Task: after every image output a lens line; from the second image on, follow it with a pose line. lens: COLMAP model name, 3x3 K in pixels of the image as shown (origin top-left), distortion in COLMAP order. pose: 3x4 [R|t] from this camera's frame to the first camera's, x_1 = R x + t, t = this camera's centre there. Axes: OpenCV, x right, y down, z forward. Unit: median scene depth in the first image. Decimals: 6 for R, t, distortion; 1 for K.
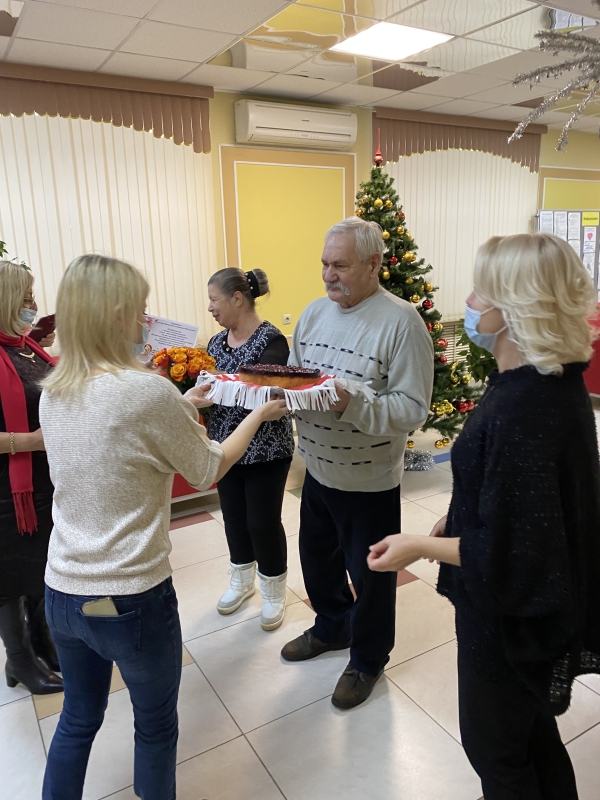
lens RADIAL K [[590.8, 0, 300.0], [0, 590.8, 400.0], [0, 0, 1]] dist [0.001370, 0.001497]
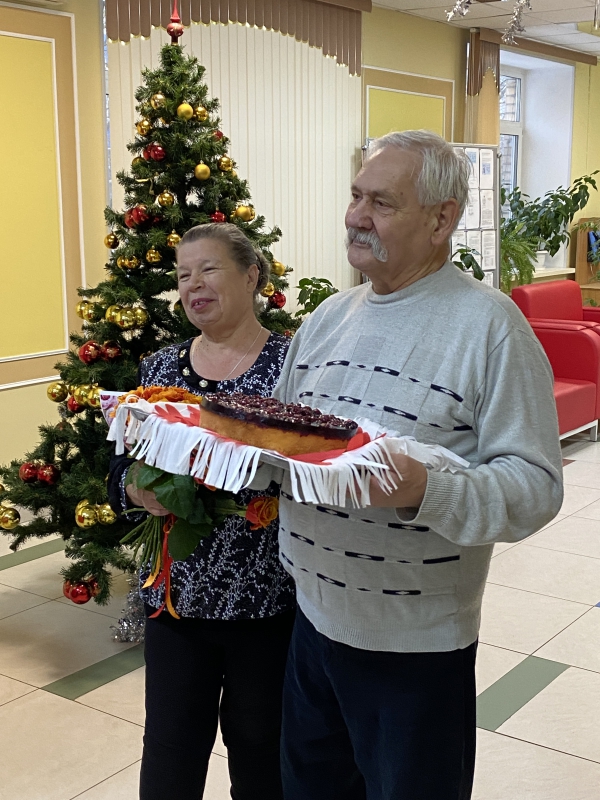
lens RADIAL K [[1107.7, 0, 300.0], [0, 1107.7, 400.0], [0, 0, 1]] dist [0.173775, -0.504253]
pose [[0.910285, -0.050762, 0.410858, -0.194592], [0.081826, 0.994936, -0.058366, -0.006129], [-0.405815, 0.086749, 0.909829, 0.060419]]
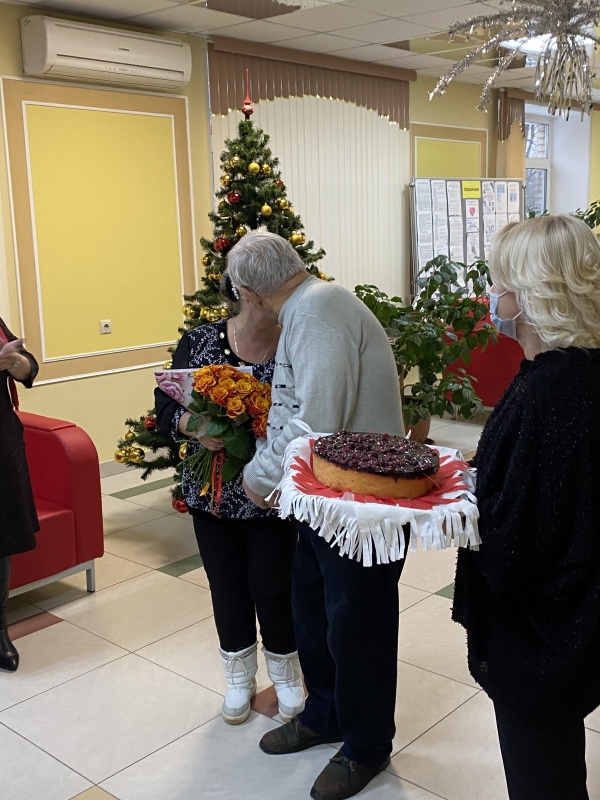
lens RADIAL K [[891.0, 0, 300.0], [0, 891.0, 400.0], [0, 0, 1]] dist [0.179112, -0.469145]
pose [[0.951411, -0.059647, 0.302093, -0.170529], [0.078491, 0.995629, -0.050619, 0.023867], [-0.297753, 0.071871, 0.951934, -0.086528]]
